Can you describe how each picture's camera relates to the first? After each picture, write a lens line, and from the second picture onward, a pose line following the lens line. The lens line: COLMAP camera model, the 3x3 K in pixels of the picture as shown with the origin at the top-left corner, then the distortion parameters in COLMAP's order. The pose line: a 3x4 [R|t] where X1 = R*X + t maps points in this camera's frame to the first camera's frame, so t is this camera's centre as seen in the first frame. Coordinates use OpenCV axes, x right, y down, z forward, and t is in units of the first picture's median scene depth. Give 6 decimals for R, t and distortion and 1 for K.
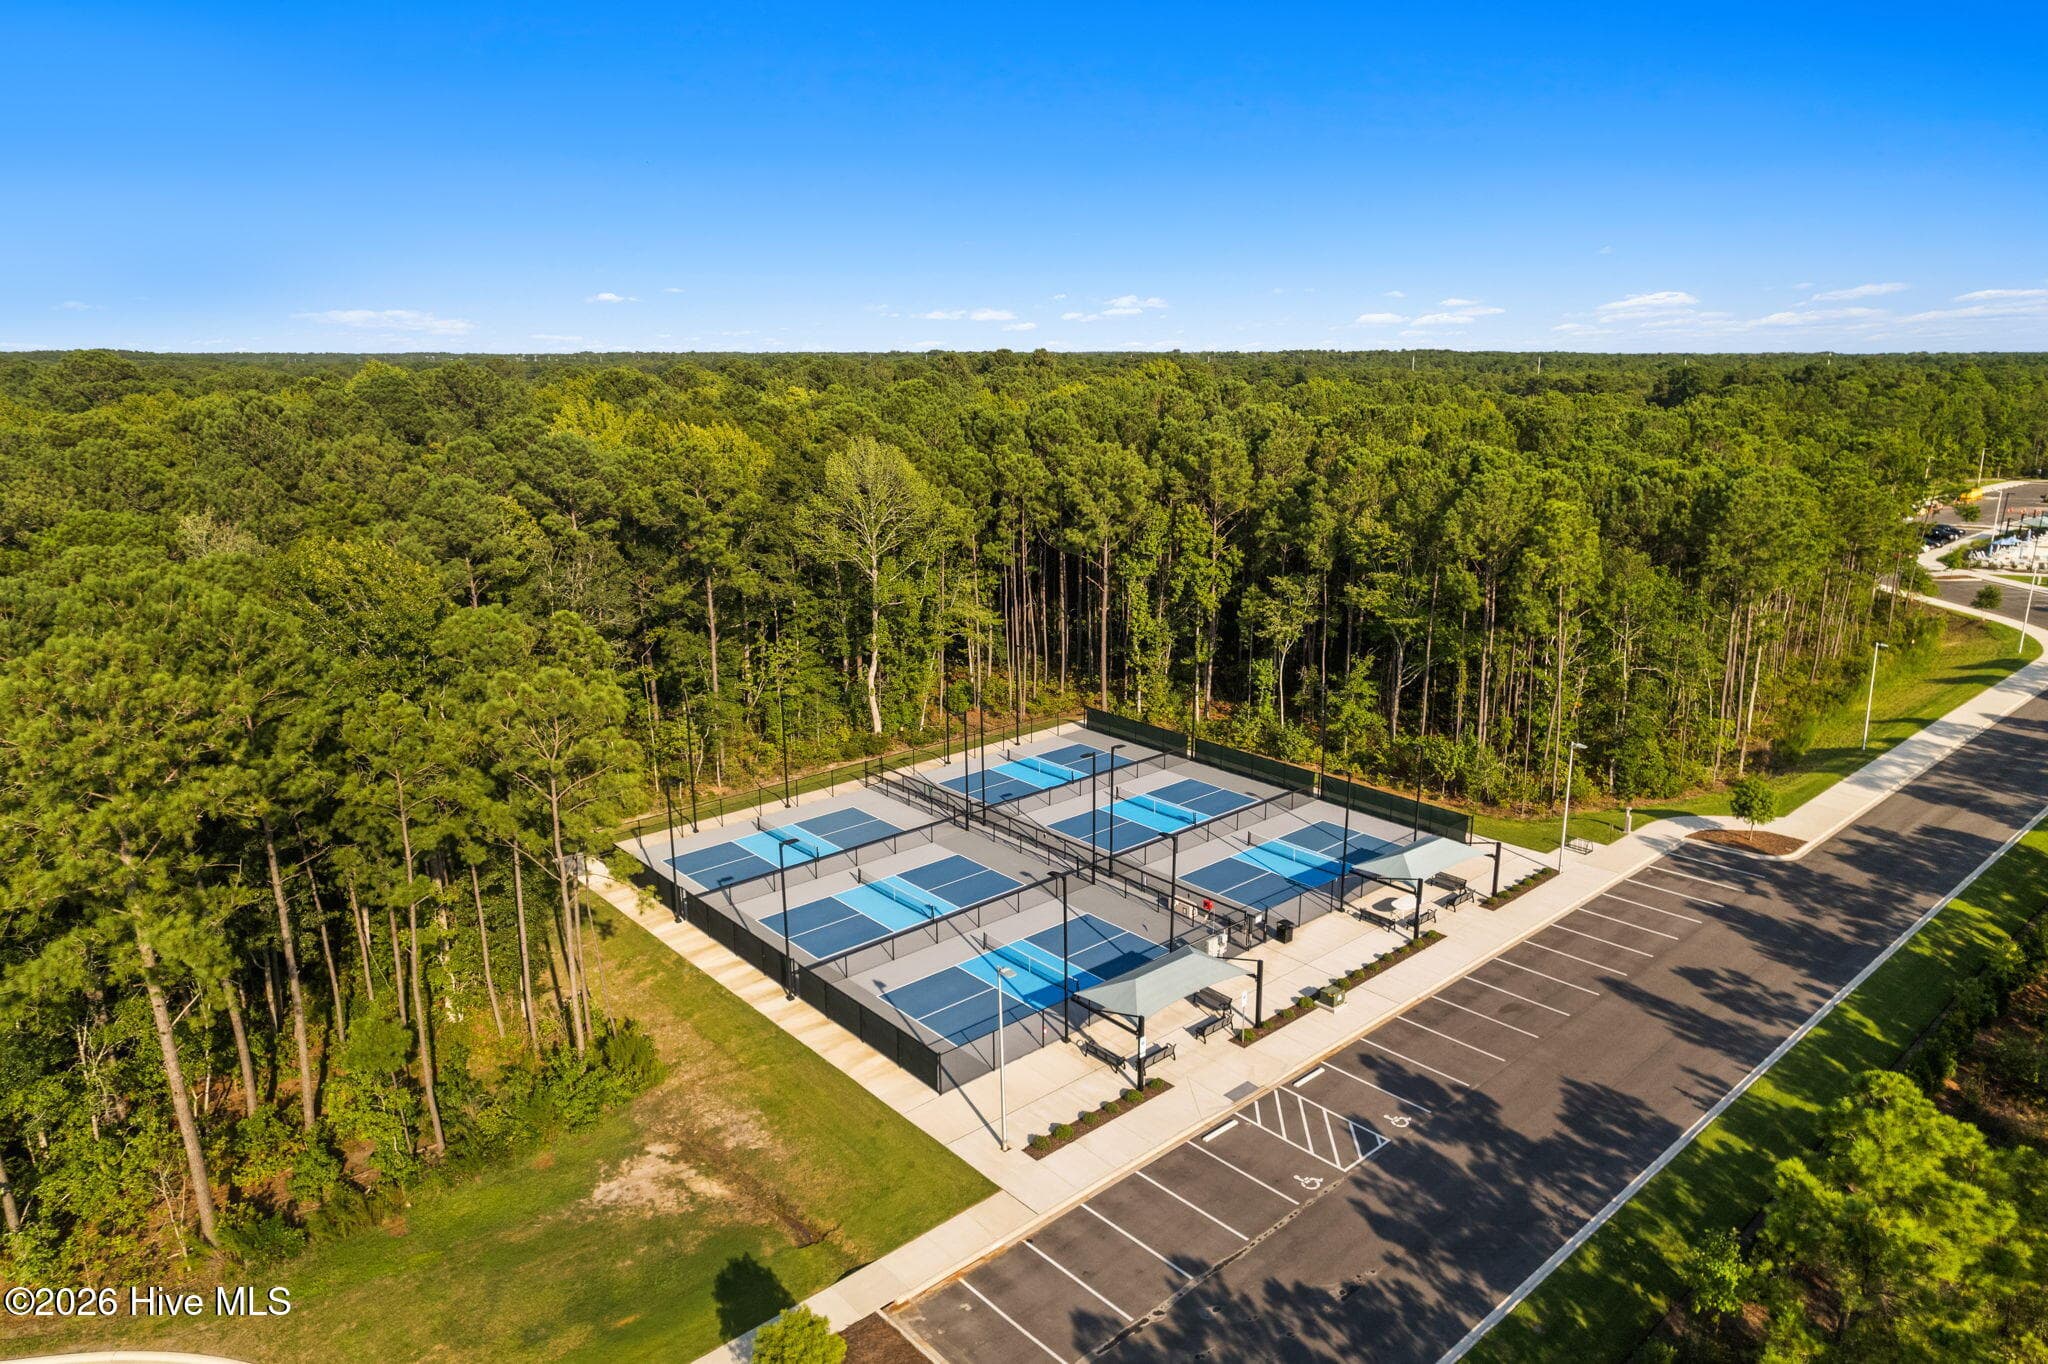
lens RADIAL K [[1393.0, 0, 1024.0], [0, 1393.0, 682.0], [0, 0, 1]] dist [-0.045426, 0.001727]
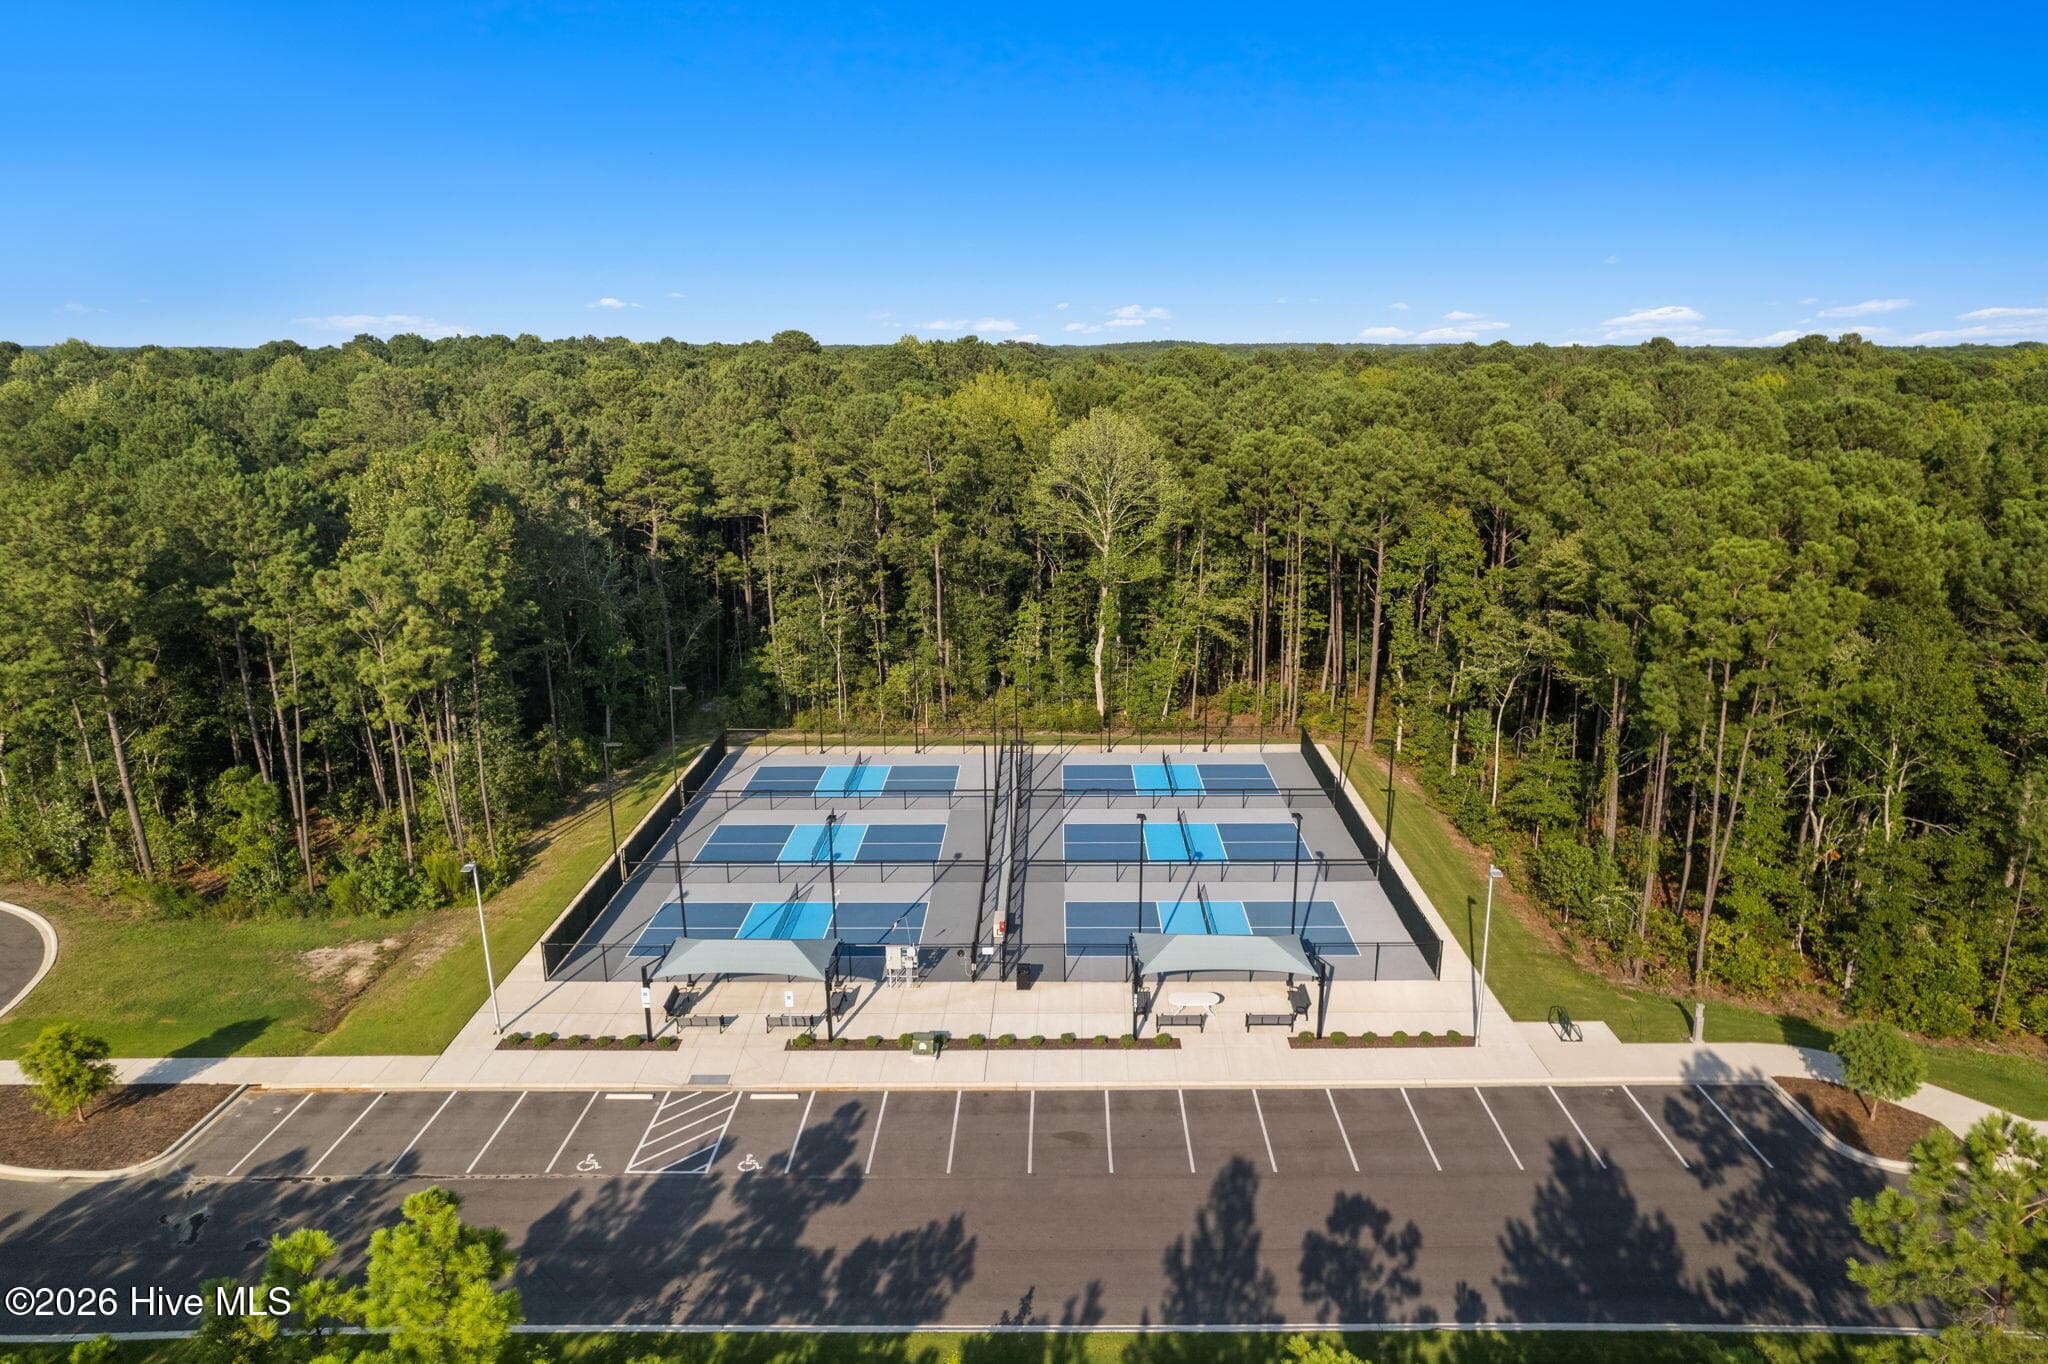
lens RADIAL K [[1257.8, 0, 1024.0], [0, 1257.8, 682.0], [0, 0, 1]] dist [-0.027384, 0.000464]
pose [[0.754376, 0.193483, -0.627281, 0.688154], [-0.168795, 0.980619, 0.099473, -0.107111], [0.634370, 0.030842, 0.772414, 0.318434]]
